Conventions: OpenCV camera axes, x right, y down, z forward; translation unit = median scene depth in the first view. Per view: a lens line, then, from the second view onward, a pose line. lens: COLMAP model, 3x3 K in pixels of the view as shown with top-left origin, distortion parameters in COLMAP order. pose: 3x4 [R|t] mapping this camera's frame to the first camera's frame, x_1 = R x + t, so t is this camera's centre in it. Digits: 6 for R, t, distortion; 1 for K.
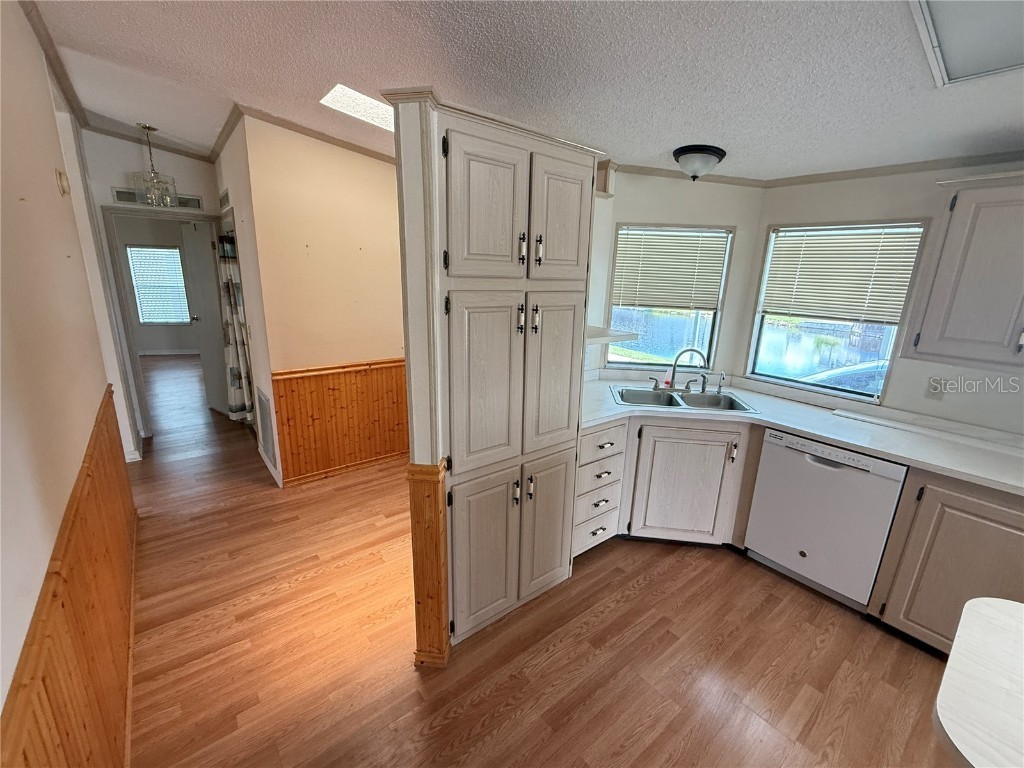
lens RADIAL K [[437.6, 0, 513.2], [0, 437.6, 385.7], [0, 0, 1]] dist [-0.000074, -0.000020]
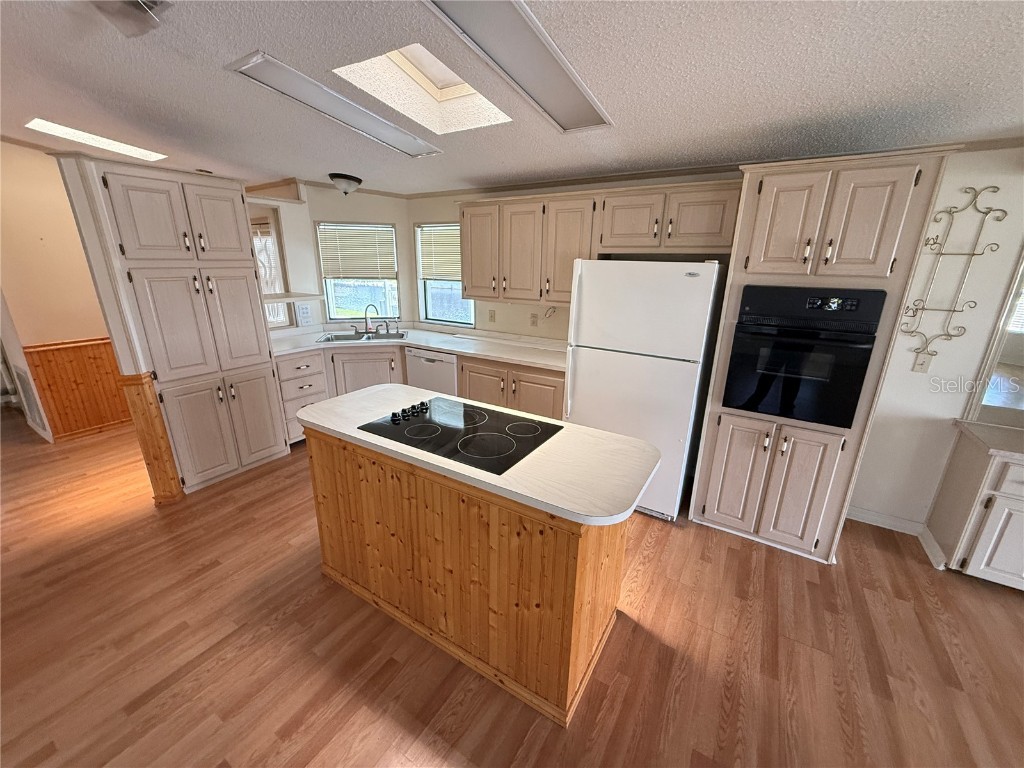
lens RADIAL K [[408.3, 0, 508.2], [0, 408.3, 383.6], [0, 0, 1]] dist [0.001989, 0.000352]
pose [[0.945631, -0.117779, 0.303167, 0.451370], [0.103278, 0.992624, 0.063488, 0.175362], [-0.308409, -0.028726, 0.950820, -0.612230]]
